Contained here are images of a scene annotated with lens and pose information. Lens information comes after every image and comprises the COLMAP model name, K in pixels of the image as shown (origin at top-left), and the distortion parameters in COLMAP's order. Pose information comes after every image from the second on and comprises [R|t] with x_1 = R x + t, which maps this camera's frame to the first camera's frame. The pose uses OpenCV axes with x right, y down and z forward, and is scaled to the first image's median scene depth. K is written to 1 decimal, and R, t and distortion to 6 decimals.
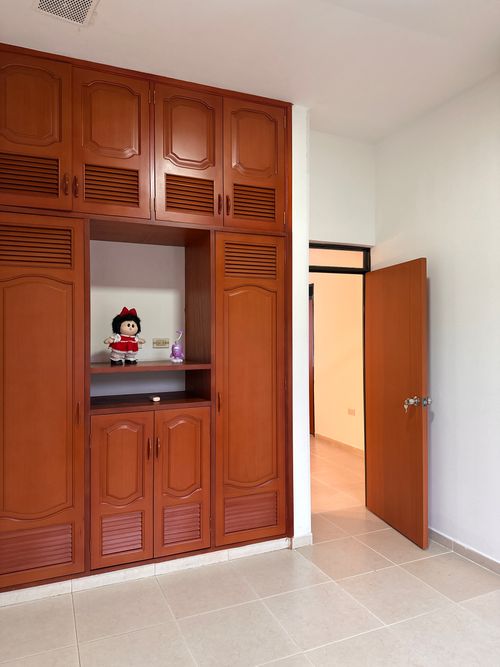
lens RADIAL K [[473.5, 0, 250.3], [0, 473.5, 328.9], [0, 0, 1]] dist [-0.001290, -0.003291]
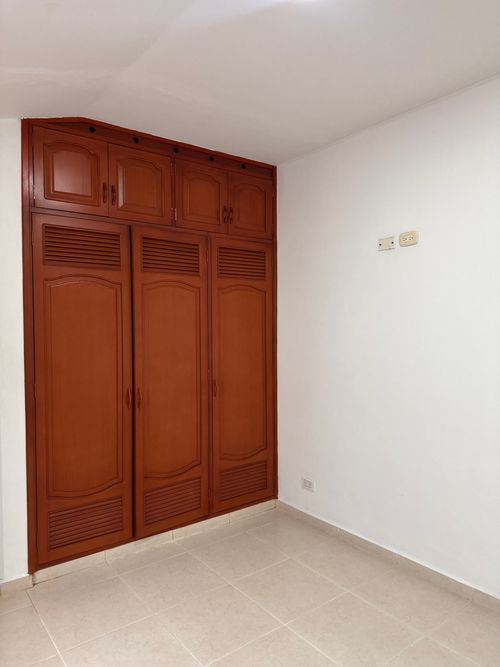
lens RADIAL K [[473.5, 0, 249.3], [0, 473.5, 336.9], [0, 0, 1]] dist [-0.001290, -0.003291]
pose [[0.969107, -0.013502, 0.246272, -0.268209], [0.006395, 0.999540, 0.029638, -0.000591], [-0.246559, -0.027148, 0.968747, -0.123883]]
